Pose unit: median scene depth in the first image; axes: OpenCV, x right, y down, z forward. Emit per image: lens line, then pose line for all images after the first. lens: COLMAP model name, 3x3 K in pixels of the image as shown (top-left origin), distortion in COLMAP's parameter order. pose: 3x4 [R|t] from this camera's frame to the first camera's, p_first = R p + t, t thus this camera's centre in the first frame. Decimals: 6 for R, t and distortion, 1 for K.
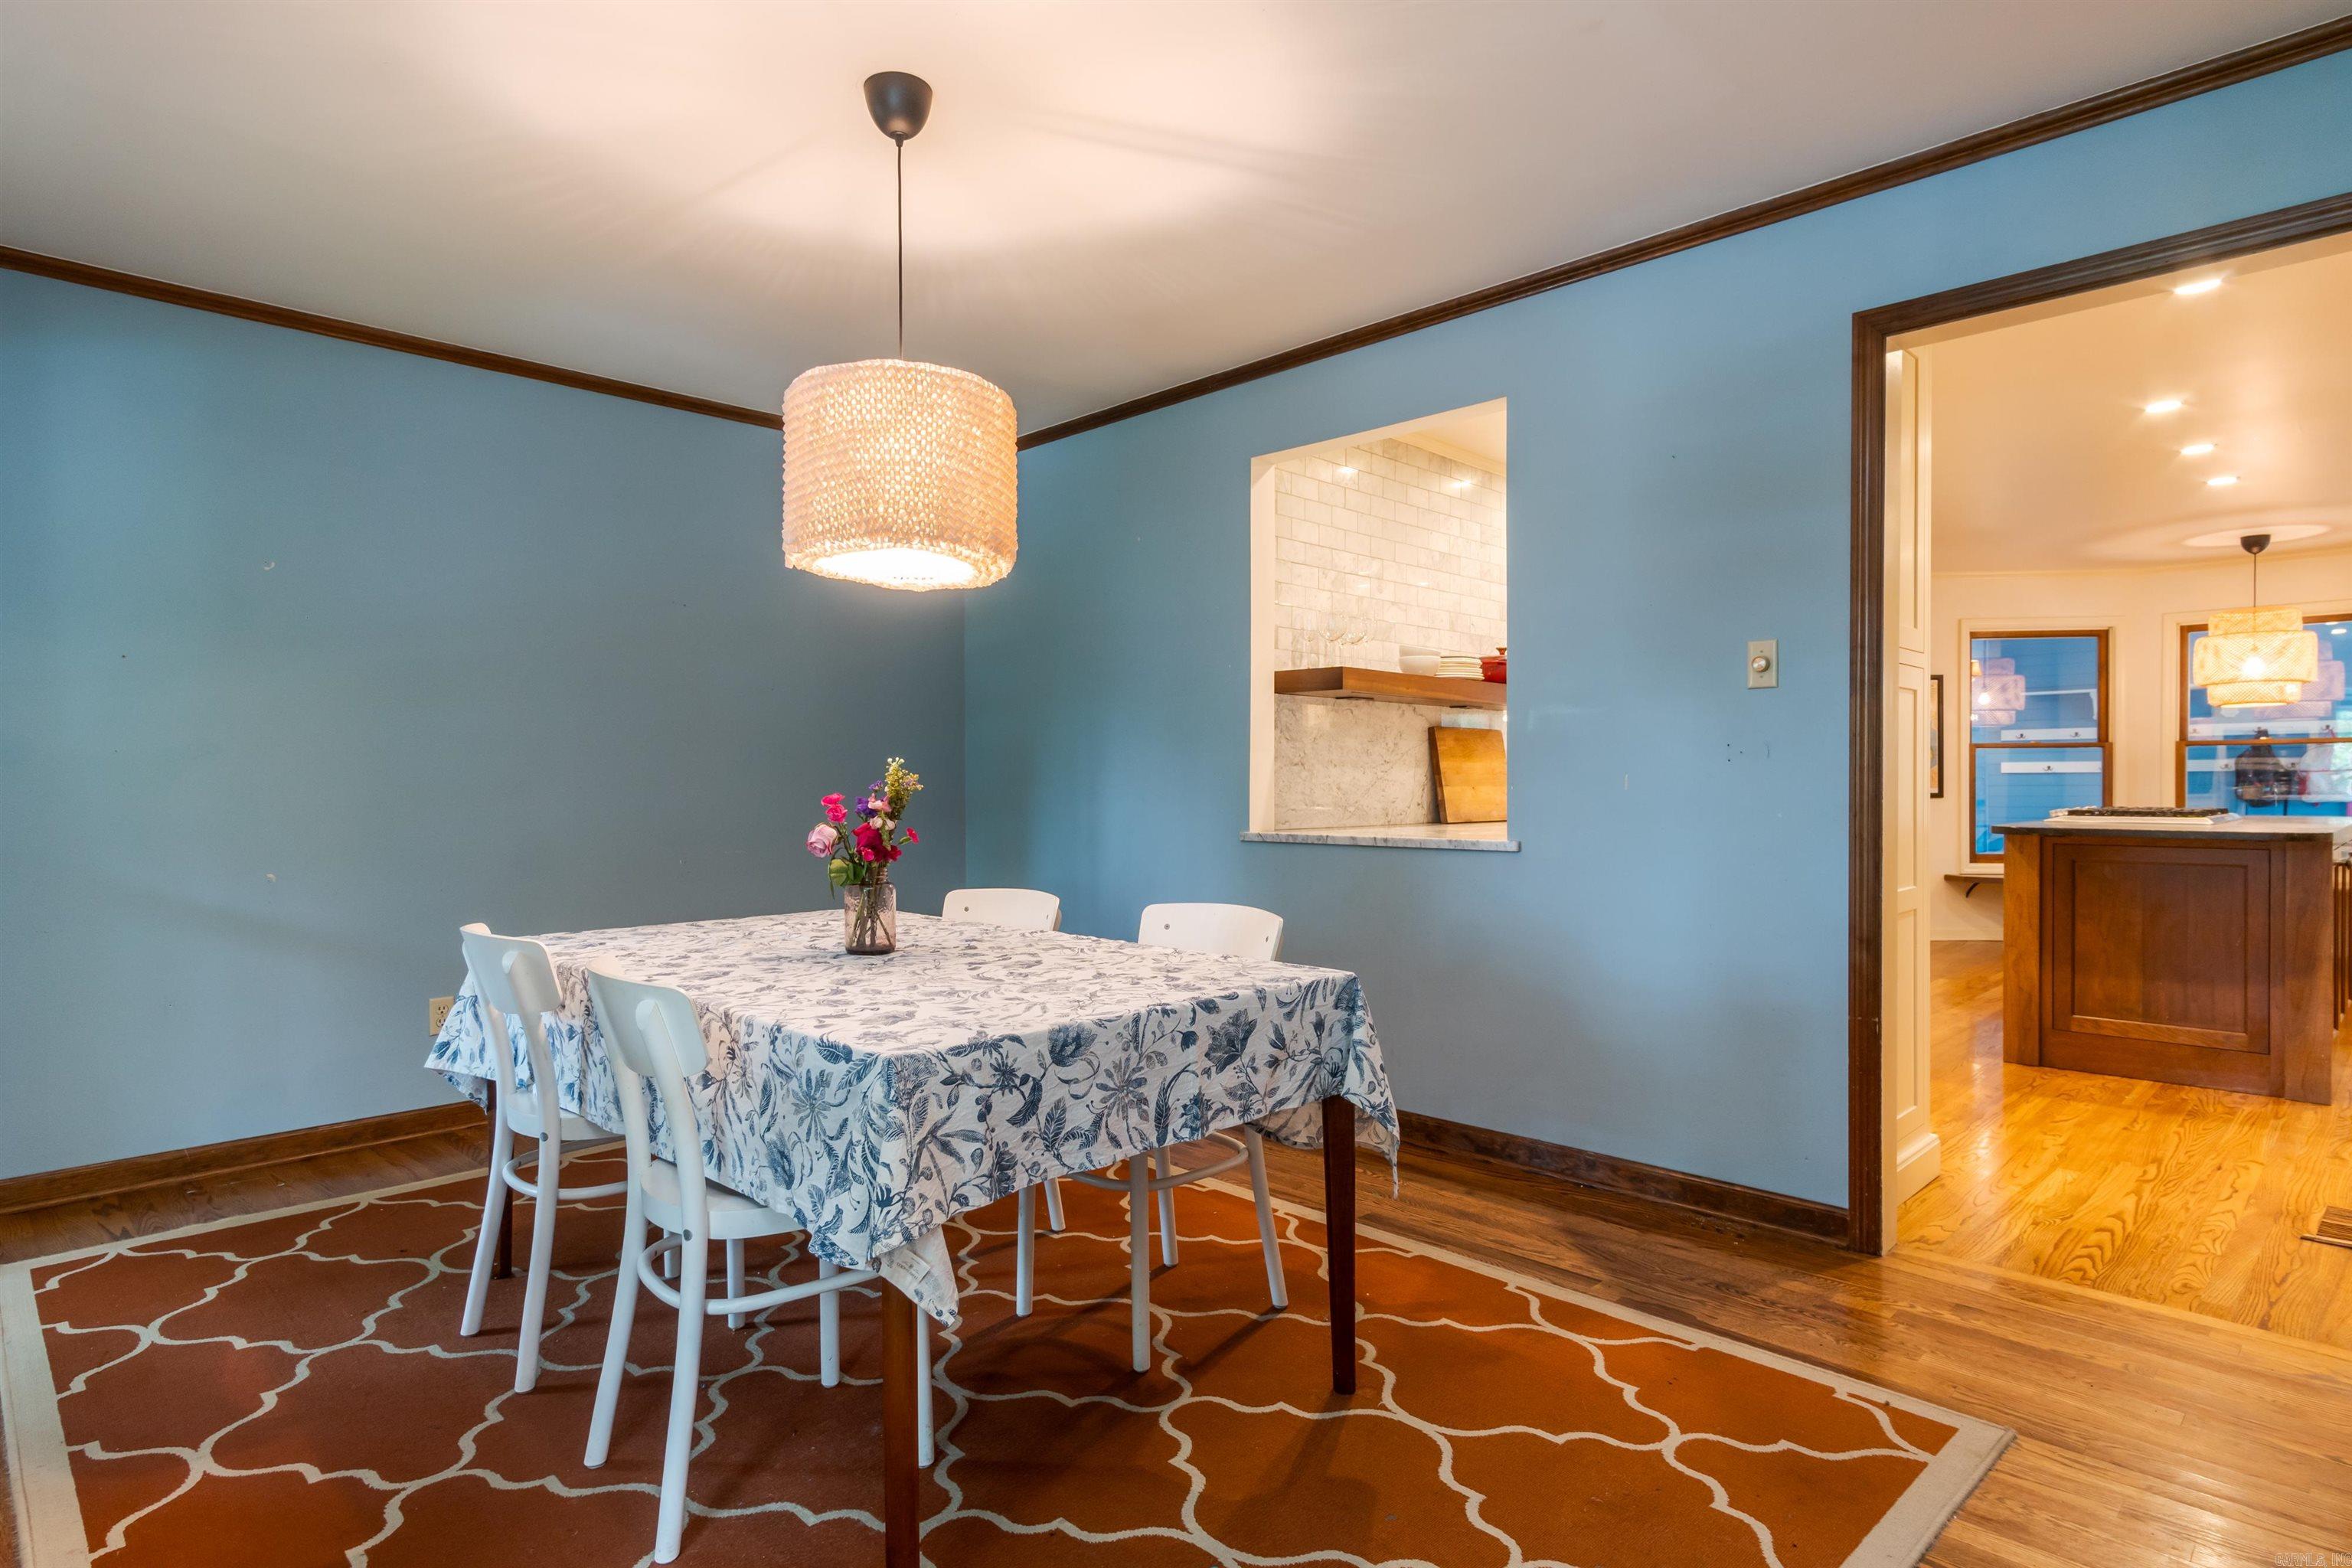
lens RADIAL K [[1265.4, 0, 1176.0], [0, 1265.4, 790.8], [0, 0, 1]] dist [0.004710, 0.001087]
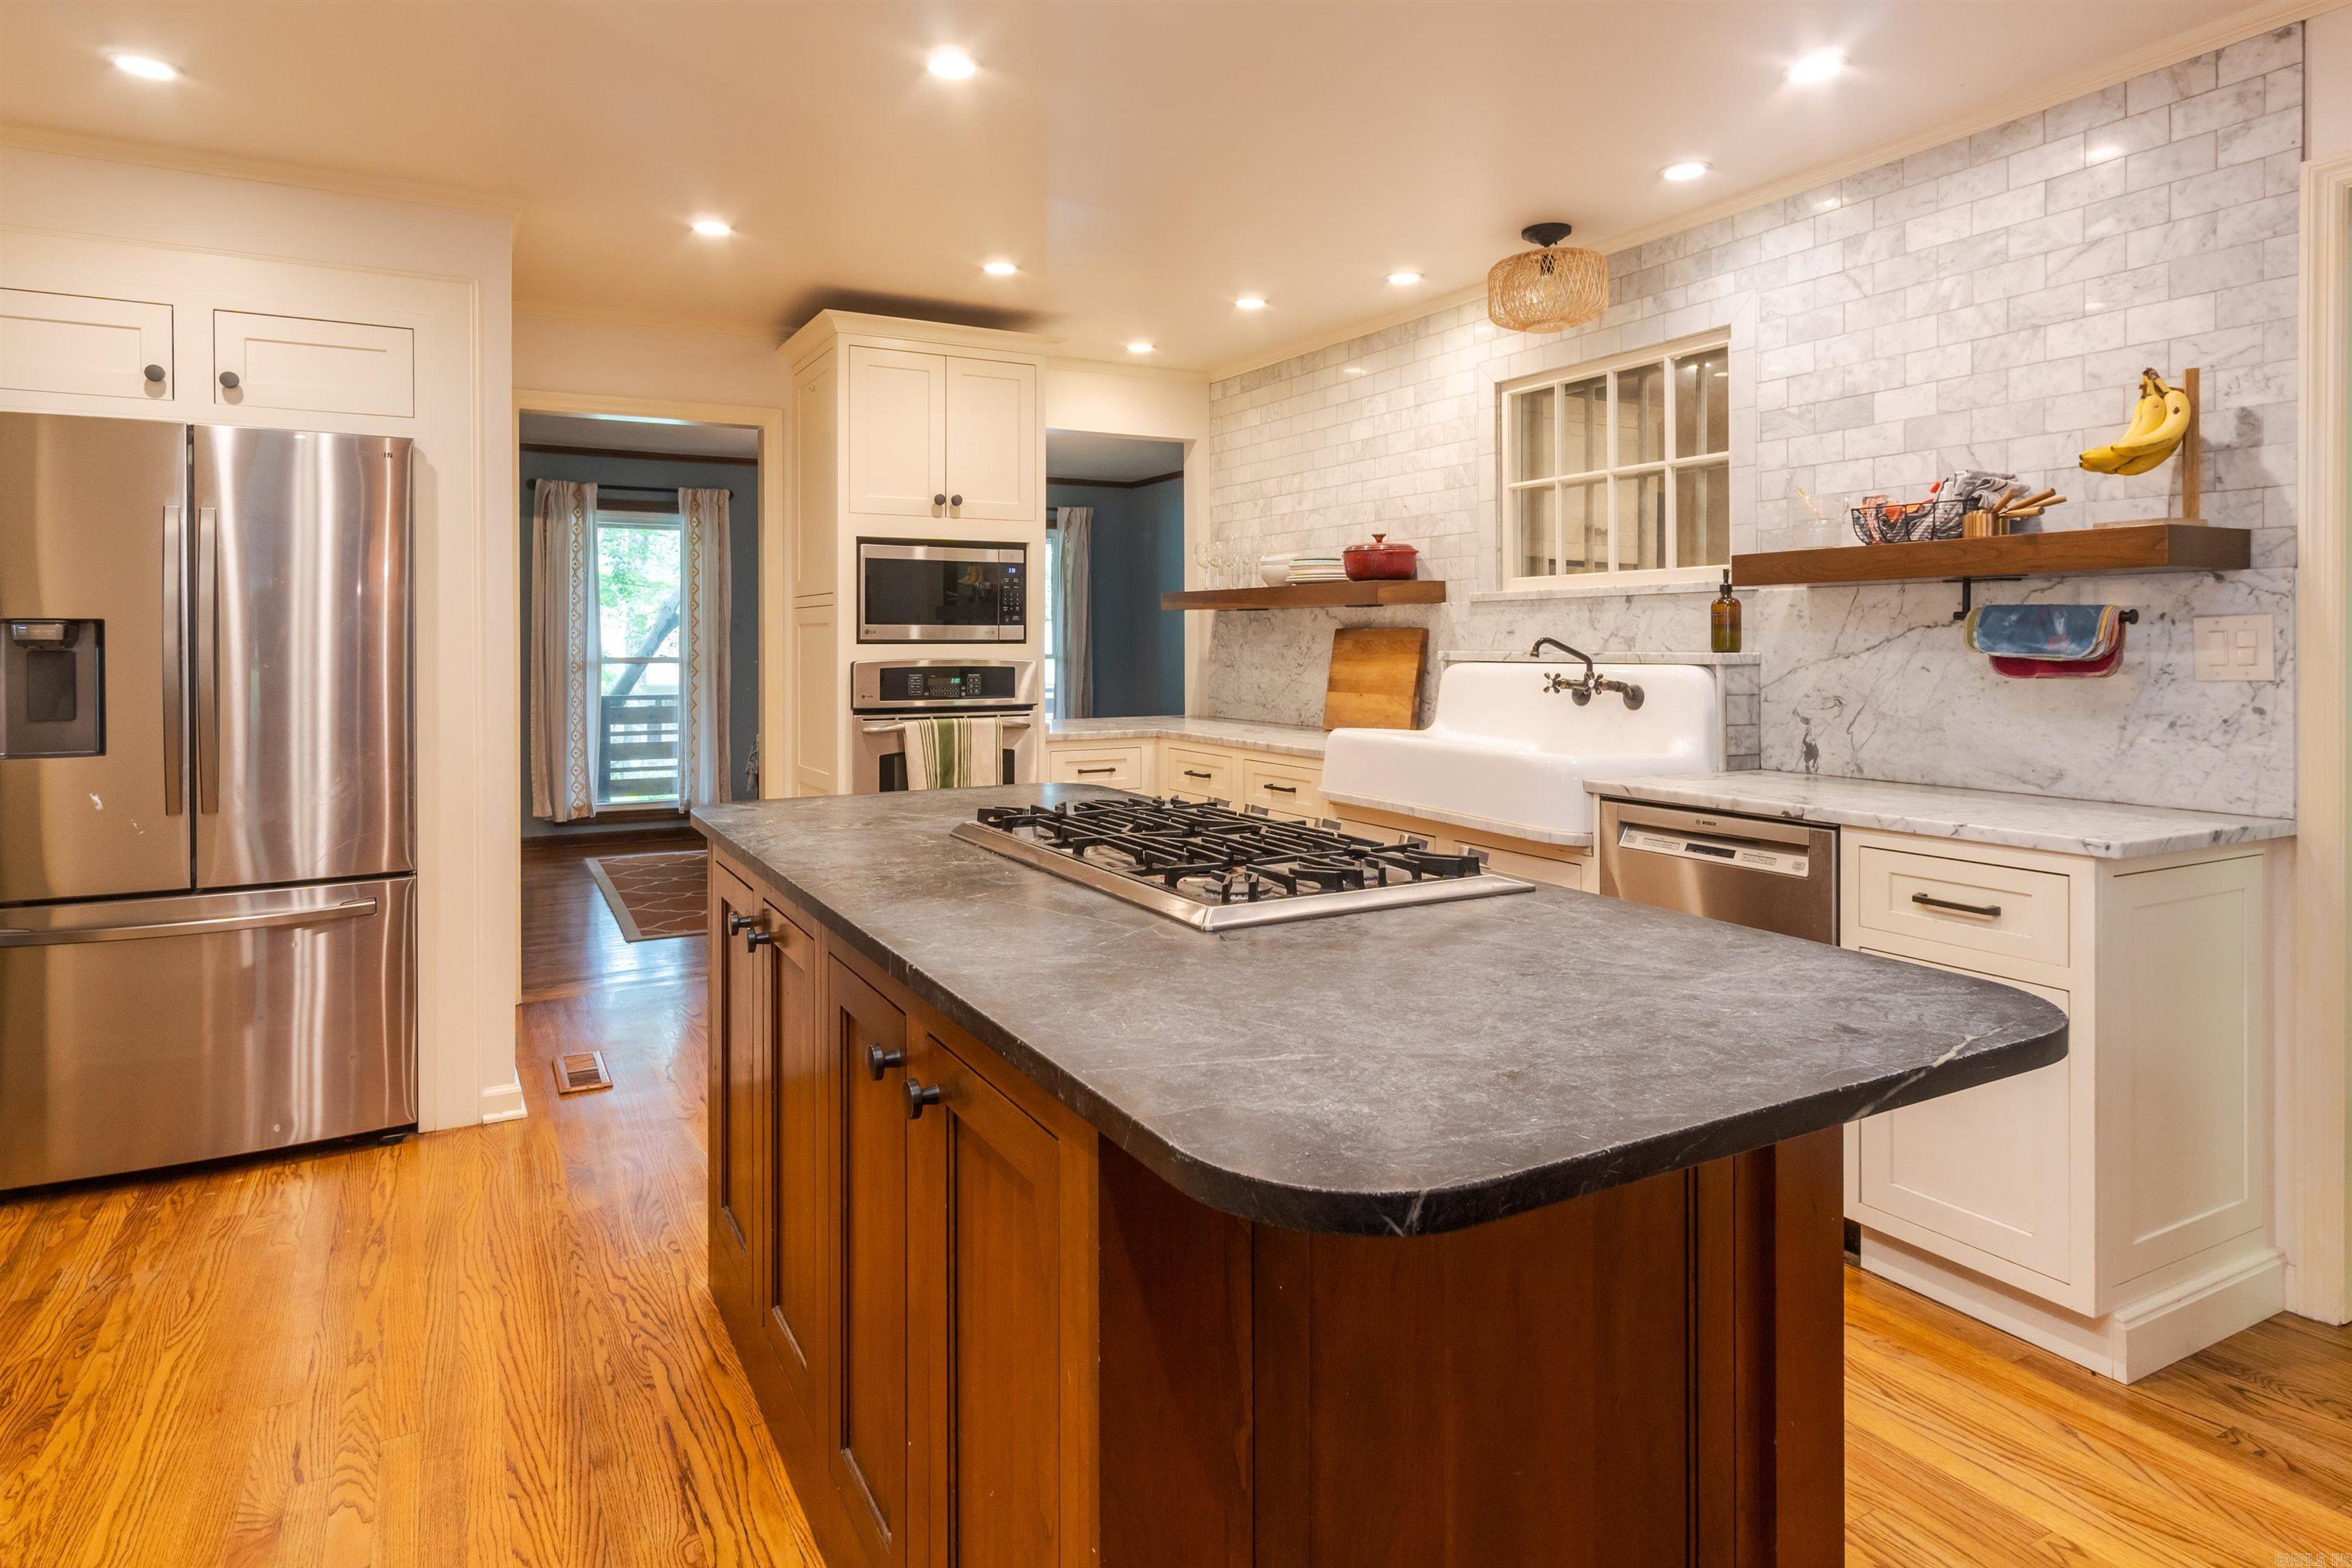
lens RADIAL K [[1344.8, 0, 1178.0], [0, 1344.8, 778.2], [0, 0, 1]] dist [-0.002556, -0.000163]
pose [[-0.260250, 0.095998, -0.960757, 1.312580], [-0.010751, 0.994695, 0.102302, -0.043656], [0.965482, 0.036953, -0.257837, 1.219999]]
